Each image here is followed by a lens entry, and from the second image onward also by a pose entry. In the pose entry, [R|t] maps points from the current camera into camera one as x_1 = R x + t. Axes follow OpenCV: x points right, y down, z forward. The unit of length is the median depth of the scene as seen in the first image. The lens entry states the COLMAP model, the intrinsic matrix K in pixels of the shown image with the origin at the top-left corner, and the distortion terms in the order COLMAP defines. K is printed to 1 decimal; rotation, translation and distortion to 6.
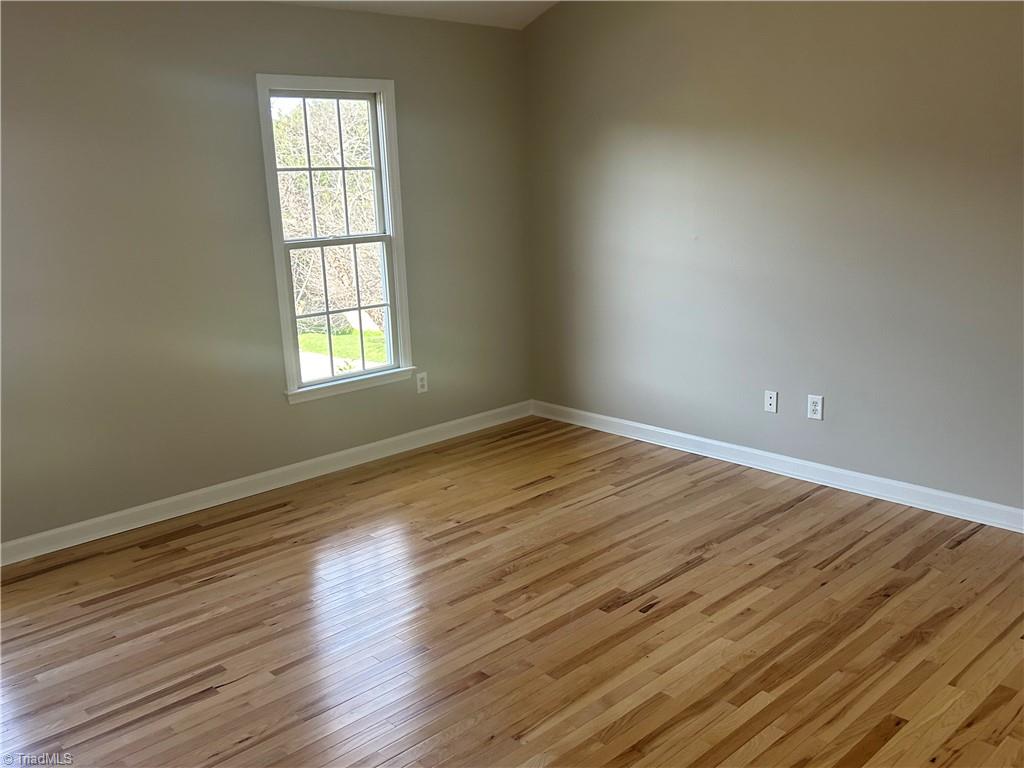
lens RADIAL K [[922.1, 0, 518.8], [0, 922.1, 400.5], [0, 0, 1]] dist [0.048991, -0.050115]
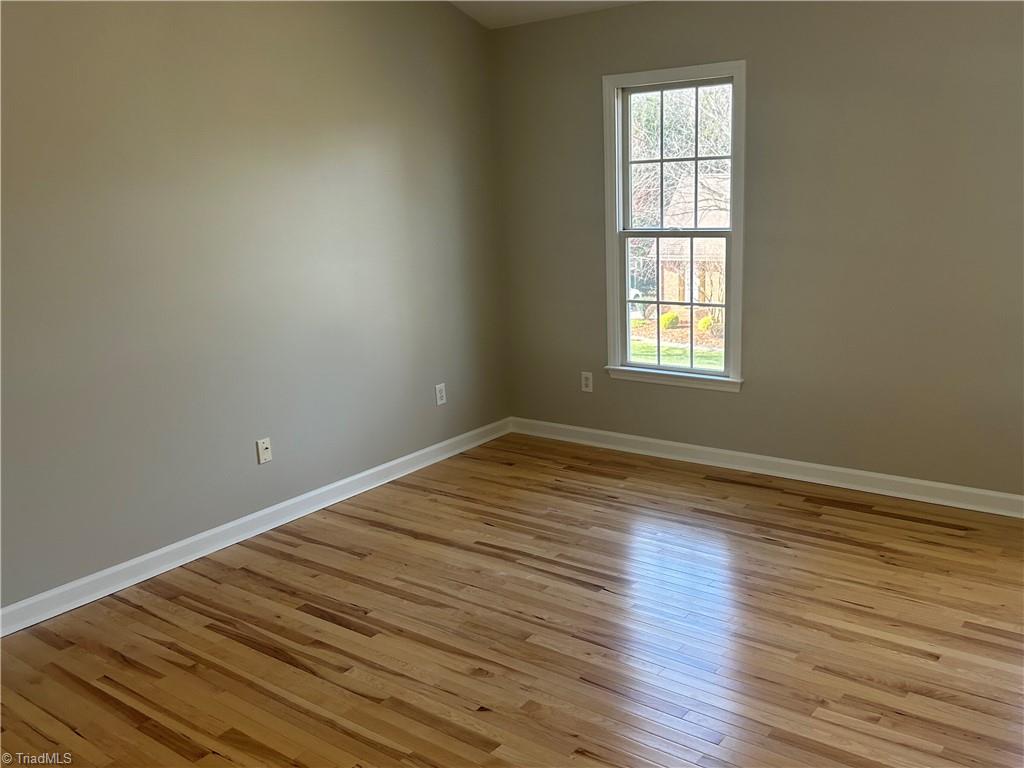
lens RADIAL K [[861.5, 0, 509.2], [0, 861.5, 460.5], [0, 0, 1]] dist [0.008875, -0.219749]
pose [[0.129790, 0.330952, -0.934679, 0.696351], [-0.192192, 0.933172, 0.303730, -0.182256], [0.972737, 0.140217, 0.184722, 0.657256]]
